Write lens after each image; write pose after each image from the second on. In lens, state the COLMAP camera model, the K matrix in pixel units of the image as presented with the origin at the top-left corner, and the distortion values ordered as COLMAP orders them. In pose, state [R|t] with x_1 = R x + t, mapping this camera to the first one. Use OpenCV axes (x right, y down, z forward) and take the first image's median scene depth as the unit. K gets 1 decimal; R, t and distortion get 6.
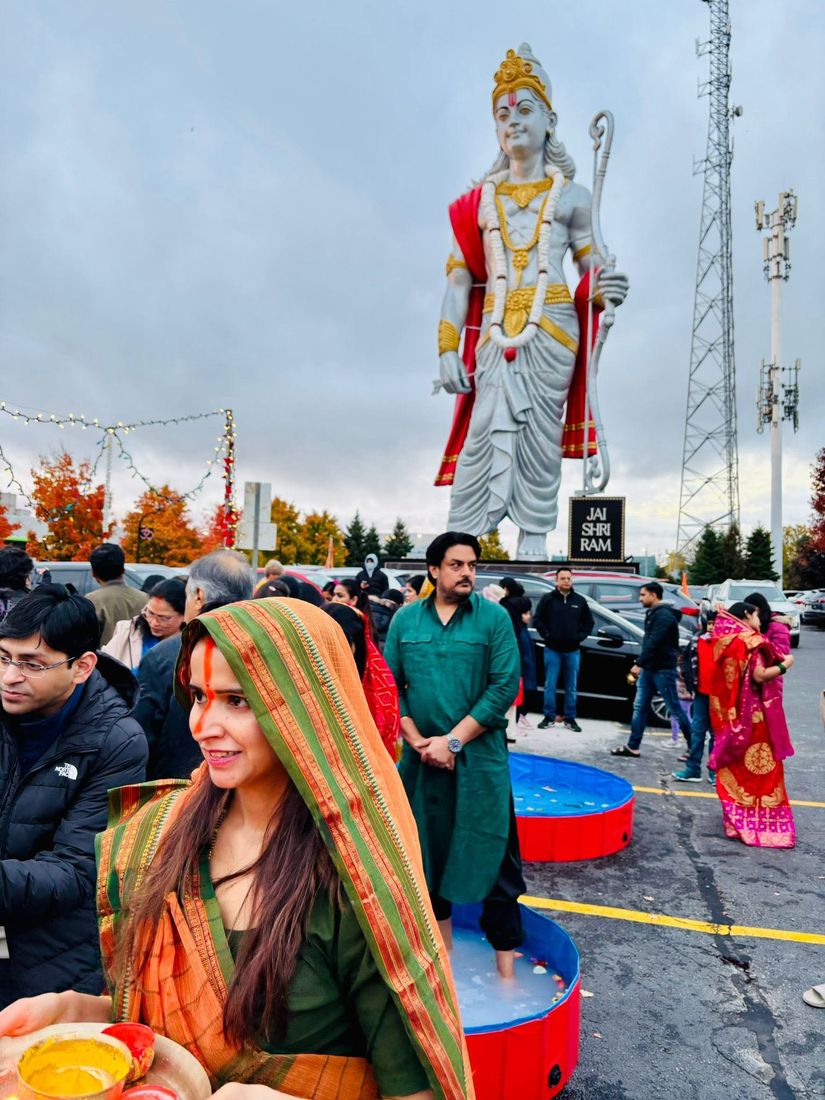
lens RADIAL K [[839.7, 0, 412.5], [0, 839.7, 550.0], [0, 0, 1]] dist [0.021190, 0.002182]
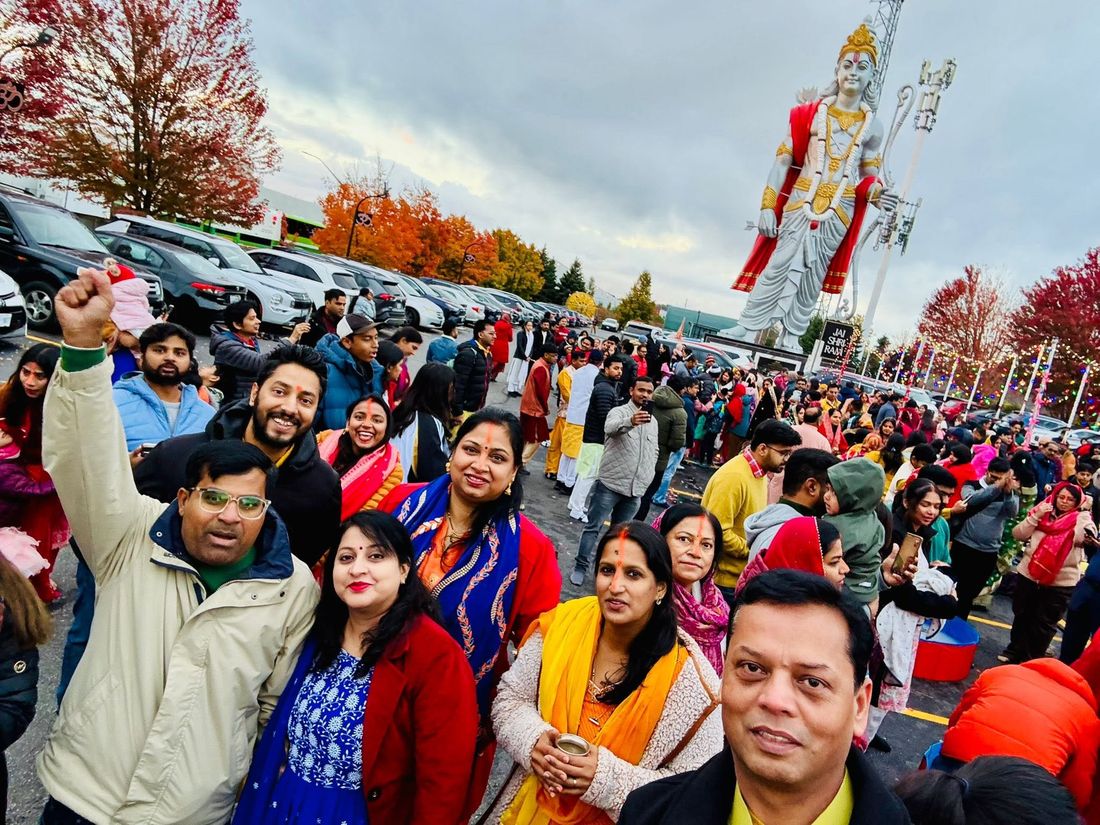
lens RADIAL K [[750.7, 0, 543.6], [0, 750.7, 427.6], [0, 0, 1]] dist [0.060885, -0.100834]
pose [[0.978741, 0.180341, 0.097685, -0.447695], [-0.197031, 0.959015, 0.203641, -0.049025], [-0.056956, -0.218559, 0.974160, -0.462511]]
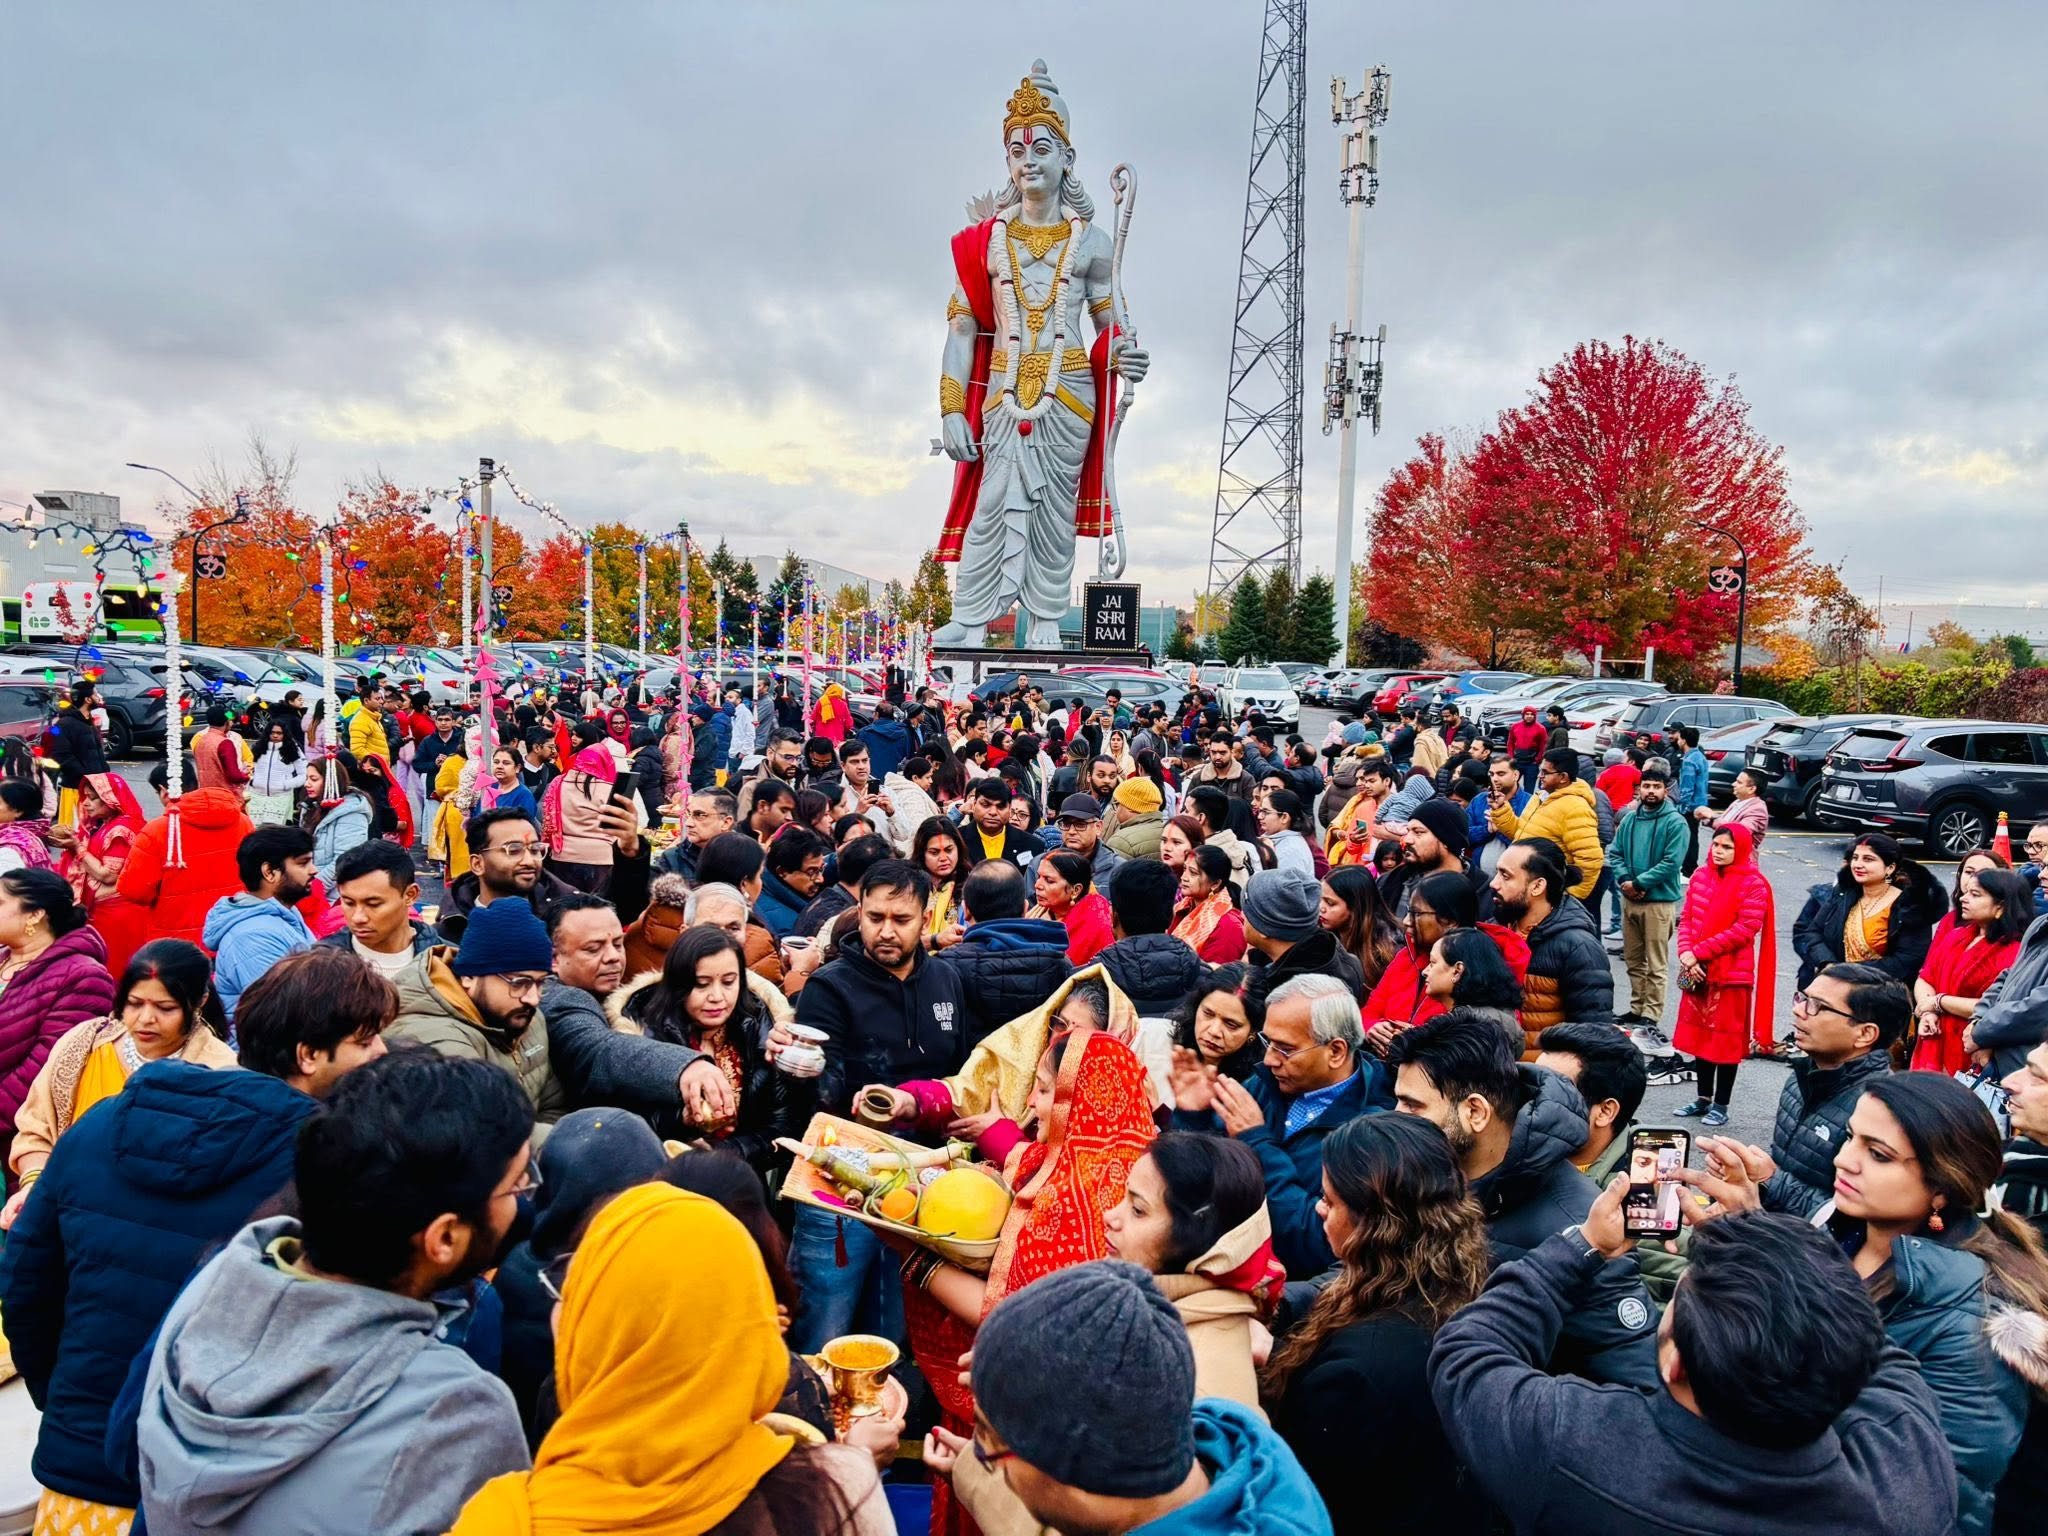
lens RADIAL K [[1531.6, 0, 1012.6], [0, 1531.6, 820.0], [0, 0, 1]] dist [0.032799, -0.078169]
pose [[0.985011, -0.018831, 0.171463, -0.189349], [-0.008157, 0.987826, 0.155347, -0.063124], [-0.172301, -0.154417, 0.972866, -0.694845]]
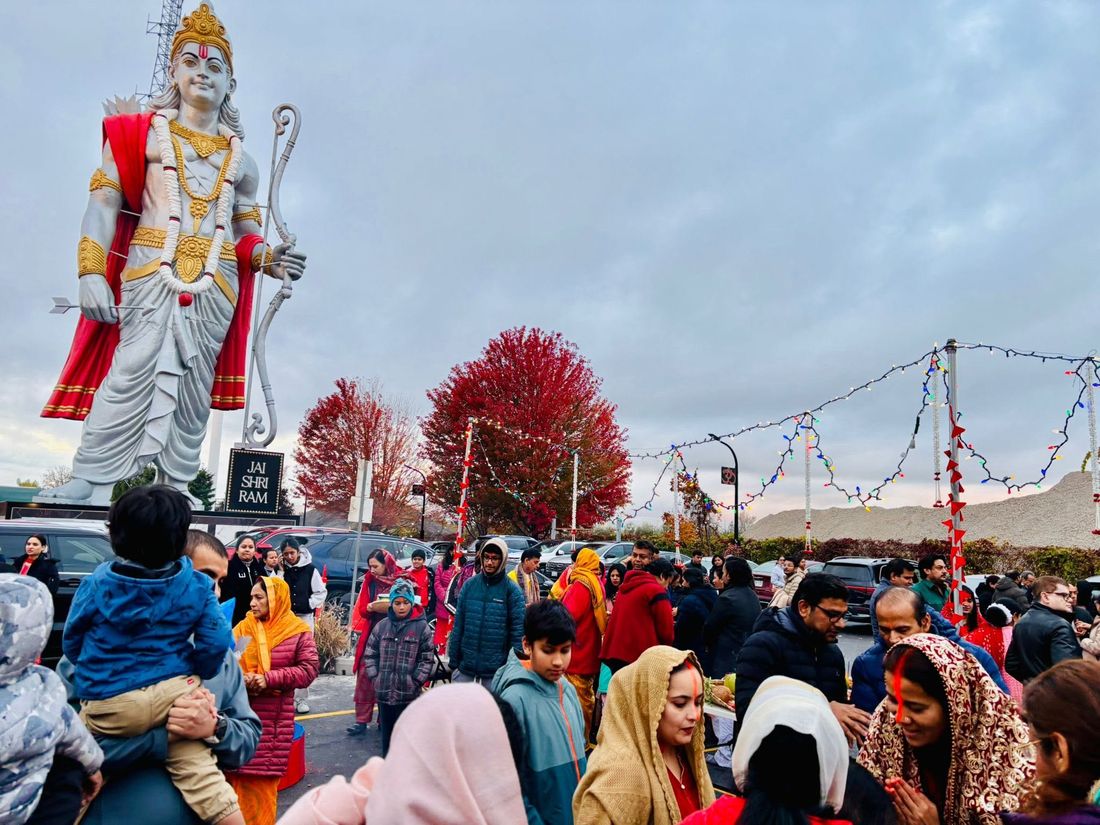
lens RADIAL K [[833.3, 0, 539.0], [0, 833.3, 418.5], [0, 0, 1]] dist [0.081208, -0.082413]
pose [[0.640756, 0.115093, 0.759069, -0.336810], [-0.055828, 0.993067, -0.103446, -0.013503], [-0.765712, 0.023906, 0.642739, 0.047086]]
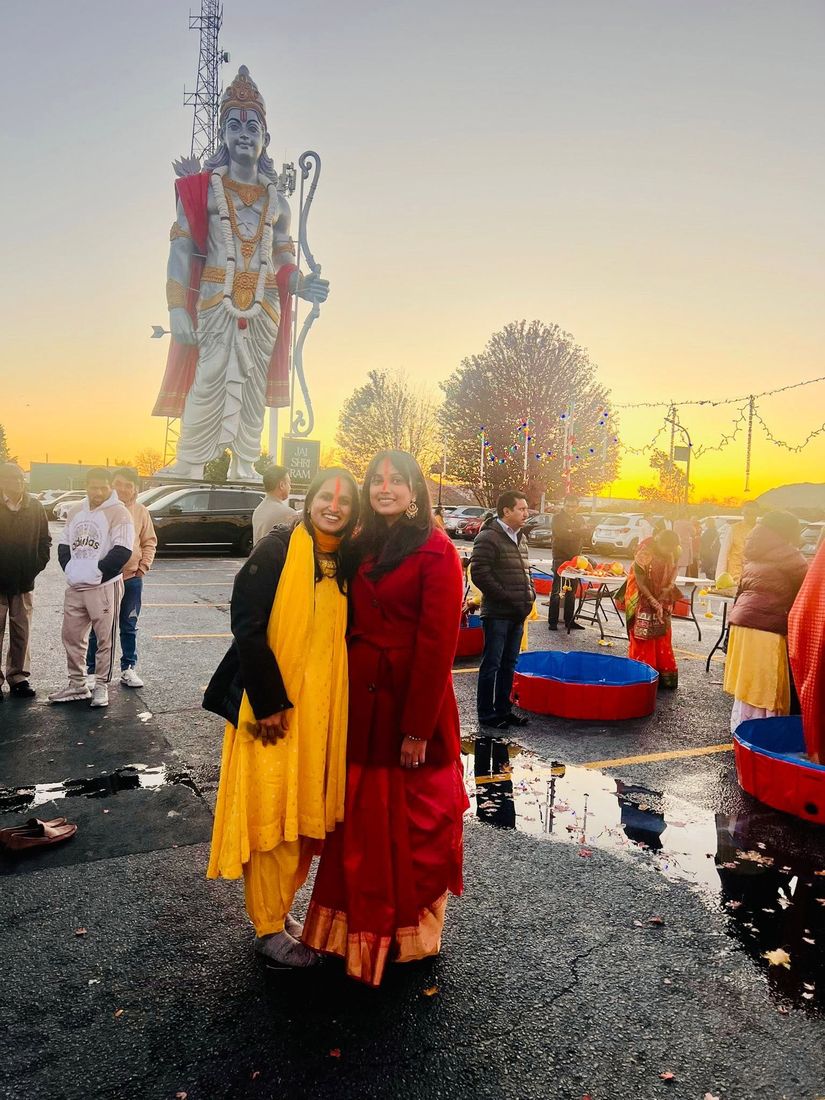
lens RADIAL K [[833.3, 0, 412.5], [0, 833.3, 550.0], [0, 0, 1]] dist [0.081208, -0.082413]
pose [[0.784506, -0.016385, 0.619905, -0.469412], [-0.048962, 0.994893, 0.088260, -0.010357], [-0.618185, -0.099592, 0.779698, -0.207050]]
